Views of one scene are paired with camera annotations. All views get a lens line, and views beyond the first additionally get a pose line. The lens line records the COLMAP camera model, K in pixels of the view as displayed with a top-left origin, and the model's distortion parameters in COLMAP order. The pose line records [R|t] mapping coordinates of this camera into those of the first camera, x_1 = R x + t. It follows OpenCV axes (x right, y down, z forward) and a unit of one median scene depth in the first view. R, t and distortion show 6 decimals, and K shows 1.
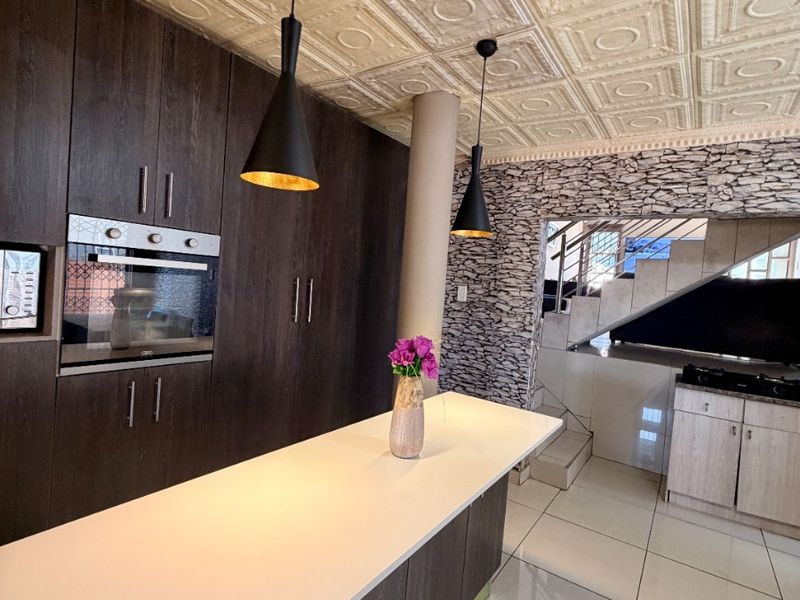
lens RADIAL K [[425.2, 0, 398.9], [0, 425.2, 298.8], [0, 0, 1]] dist [-0.000103, 0.000384]
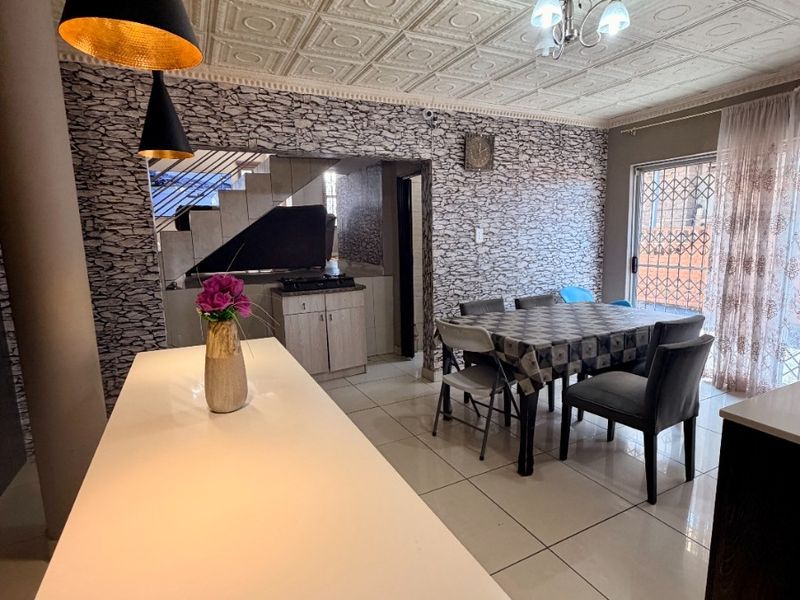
lens RADIAL K [[425.2, 0, 399.6], [0, 425.2, 297.1], [0, 0, 1]] dist [-0.000103, 0.000384]
pose [[0.462308, -0.217634, 0.859597, -0.272745], [0.094917, 0.975988, 0.196055, -0.000461], [-0.881625, -0.009047, 0.471864, 0.139667]]
